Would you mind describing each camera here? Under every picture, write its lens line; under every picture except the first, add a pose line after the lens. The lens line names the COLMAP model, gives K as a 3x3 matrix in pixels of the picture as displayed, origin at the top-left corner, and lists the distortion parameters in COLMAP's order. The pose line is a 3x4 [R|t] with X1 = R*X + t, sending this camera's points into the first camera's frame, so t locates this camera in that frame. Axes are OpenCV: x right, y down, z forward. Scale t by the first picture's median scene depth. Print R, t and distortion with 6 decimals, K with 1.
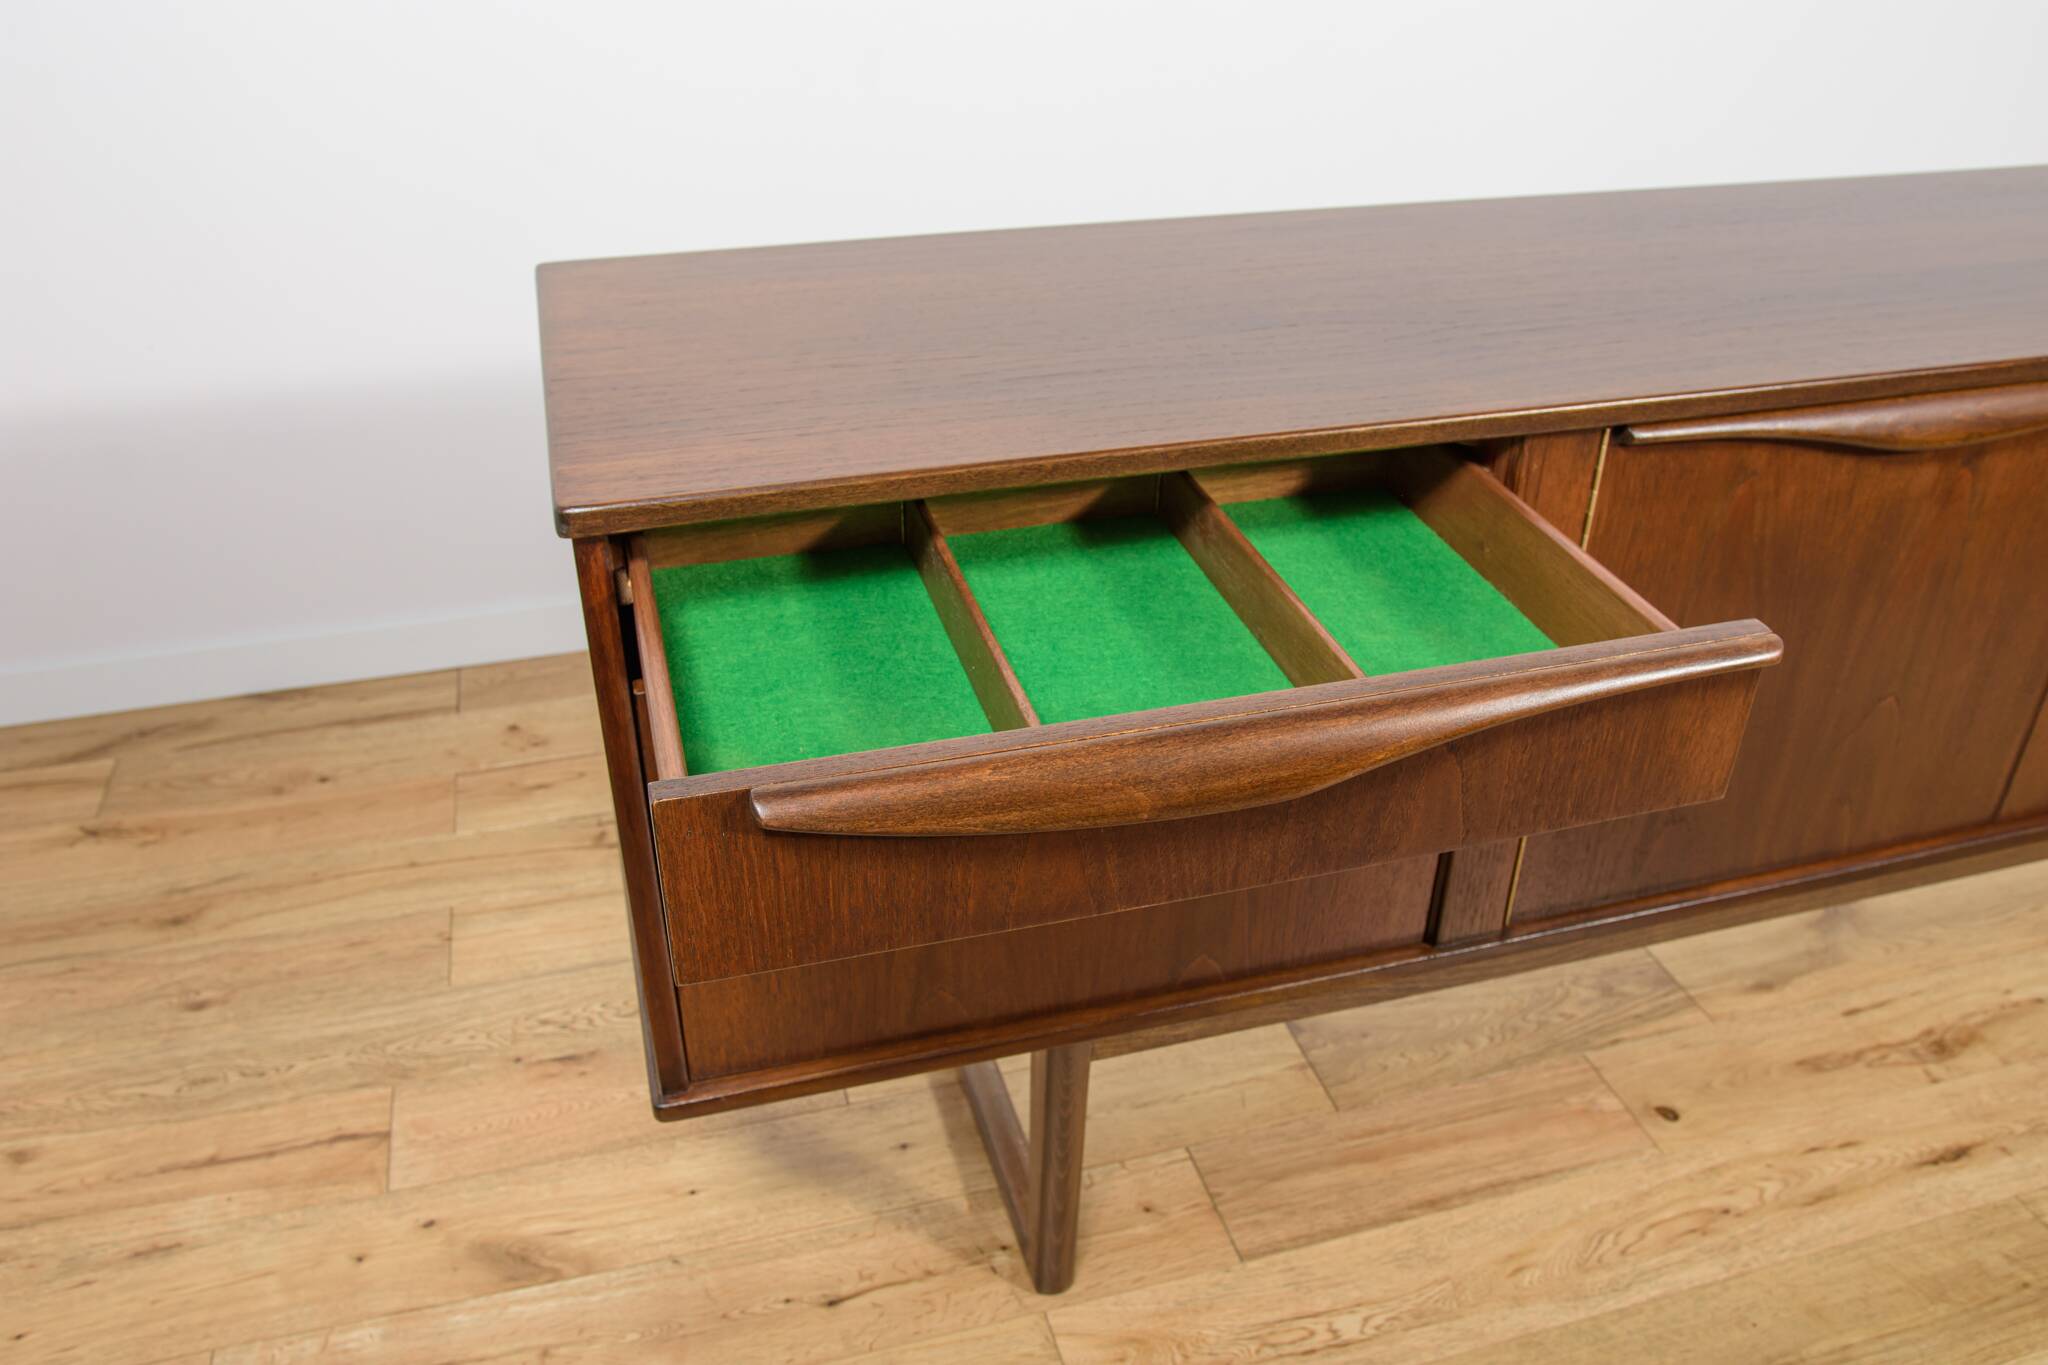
lens RADIAL K [[1607.0, 0, 1019.7], [0, 1607.0, 690.9], [0, 0, 1]] dist [-0.085978, 0.056442]
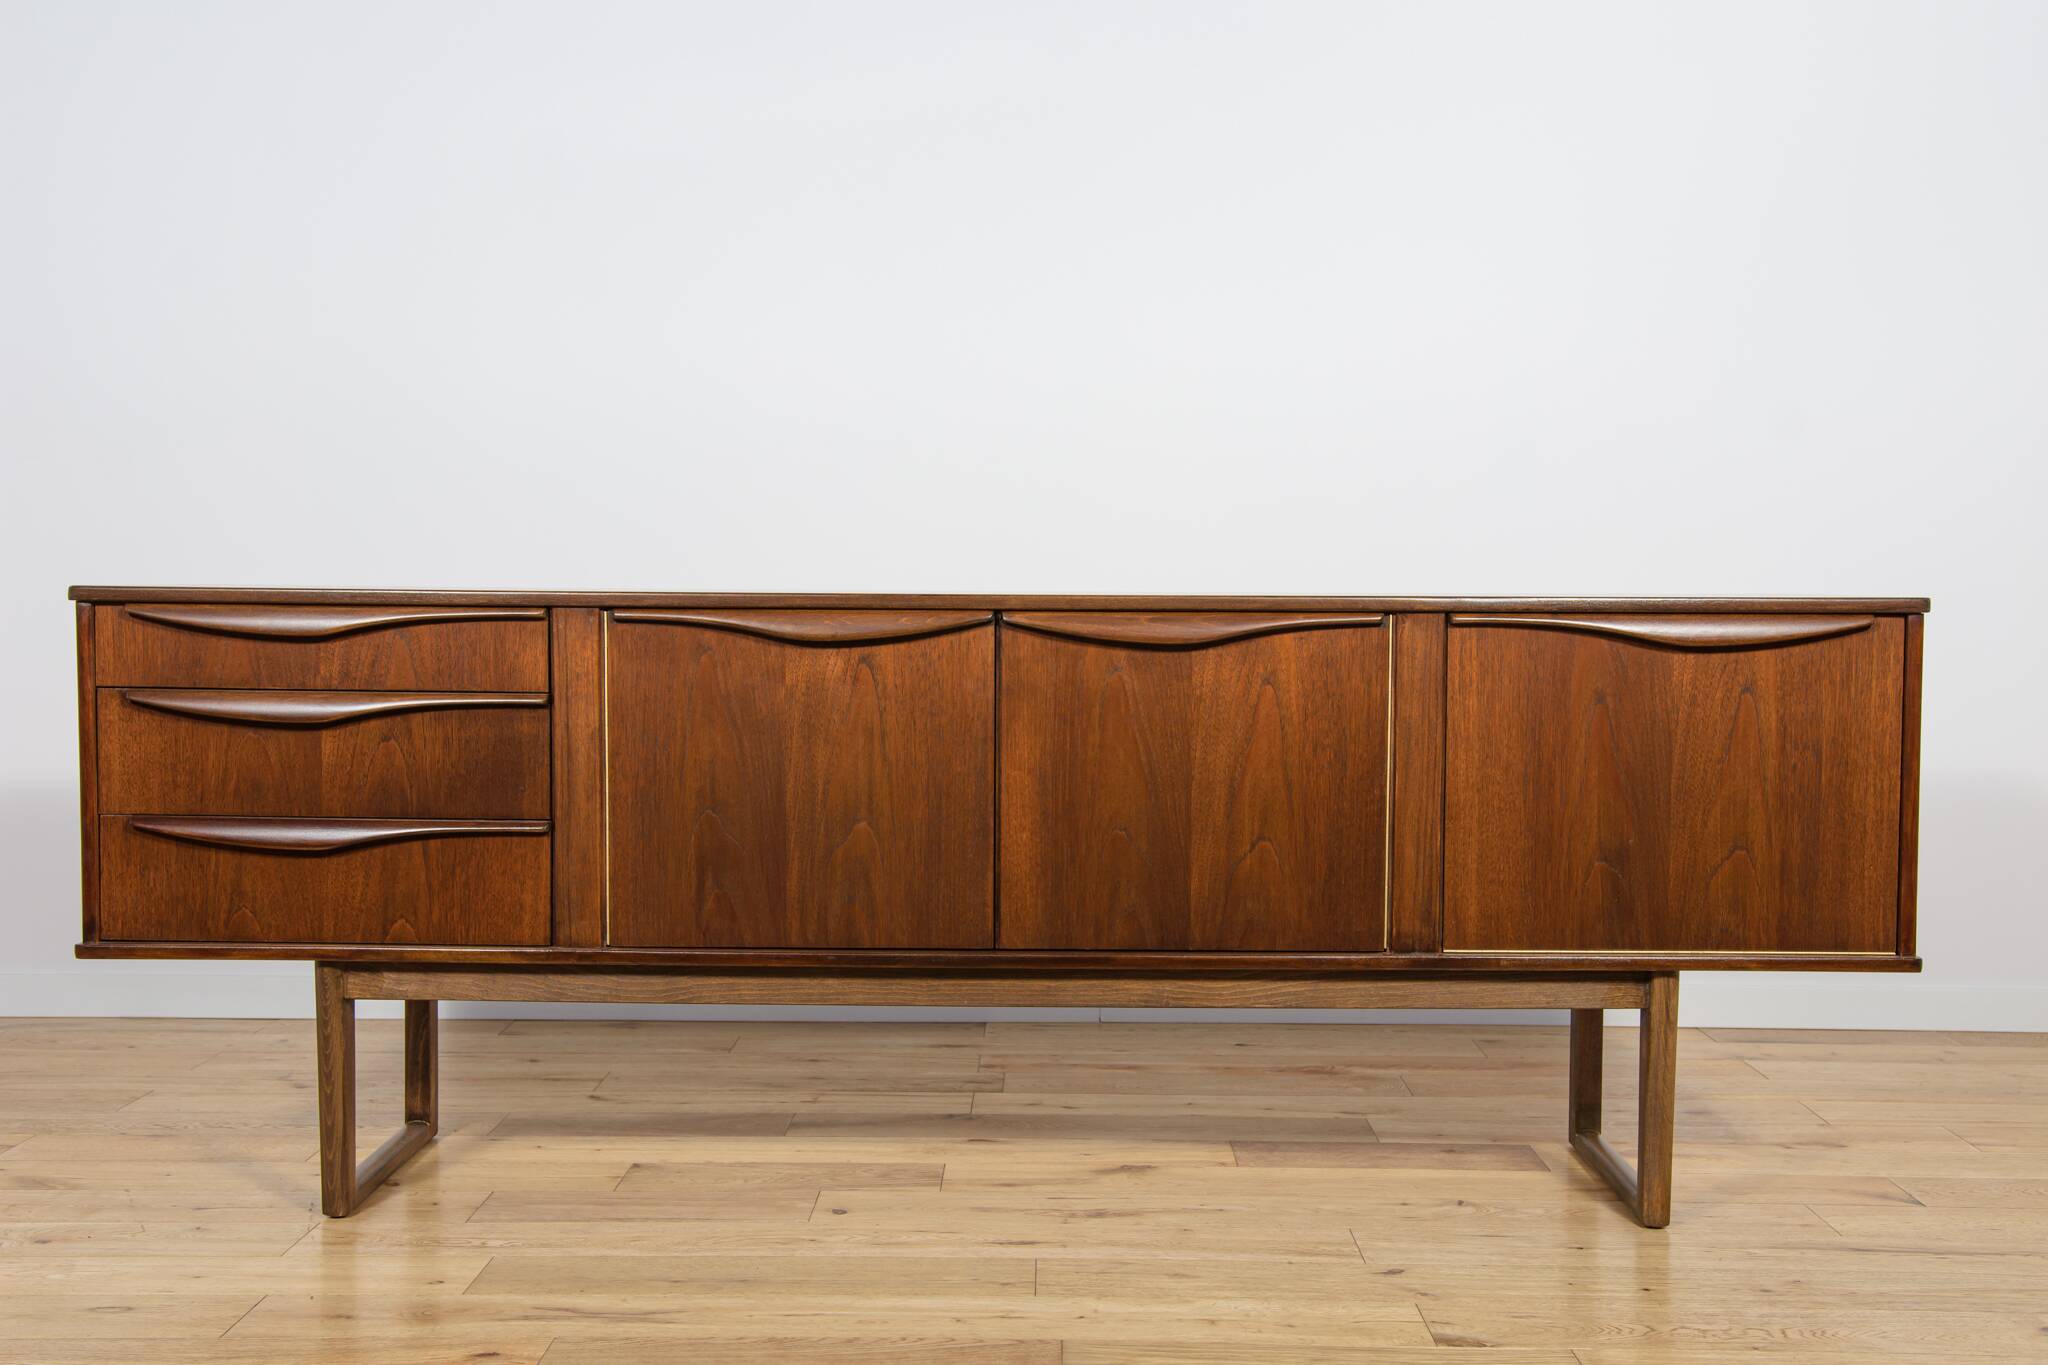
lens RADIAL K [[2162.0, 0, 1037.5], [0, 2162.0, 697.9], [0, 0, 1]] dist [0.028420, 0.000000]
pose [[0.960272, 0.016347, -0.278586, 1.168515], [-0.148043, 0.876074, -0.458888, 0.764335], [0.236560, 0.481900, 0.843689, -0.751075]]
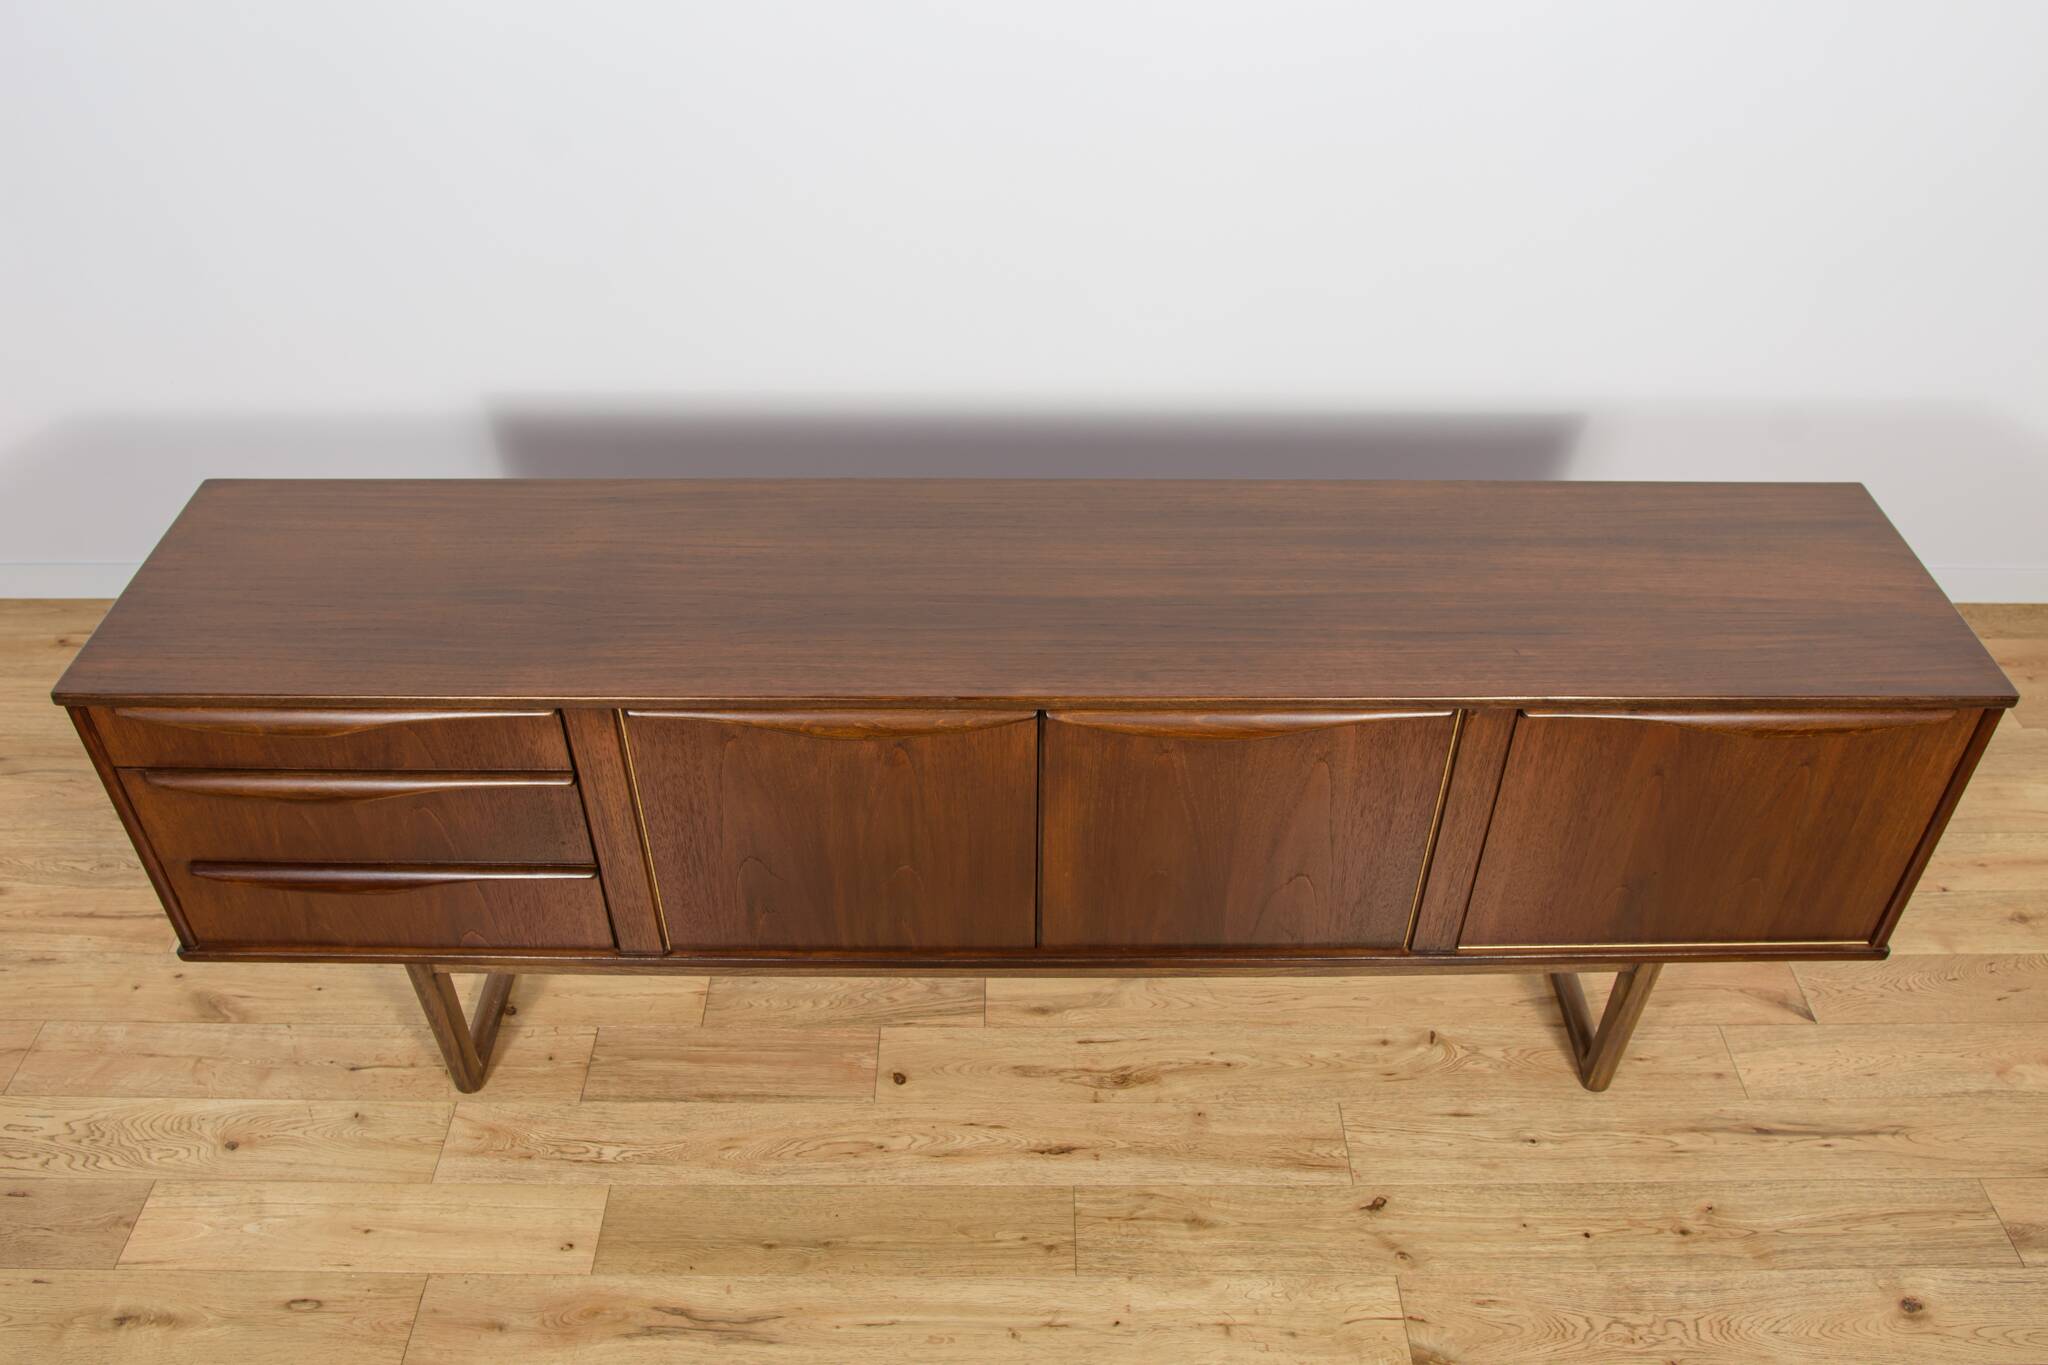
lens RADIAL K [[1607.0, 0, 1030.9], [0, 1607.0, 681.9], [0, 0, 1]] dist [-0.085978, 0.056442]
pose [[0.963599, 0.170378, -0.206028, 0.861377], [-0.142741, 0.979466, 0.142379, -0.375150], [0.226056, -0.107788, 0.968133, -0.455432]]
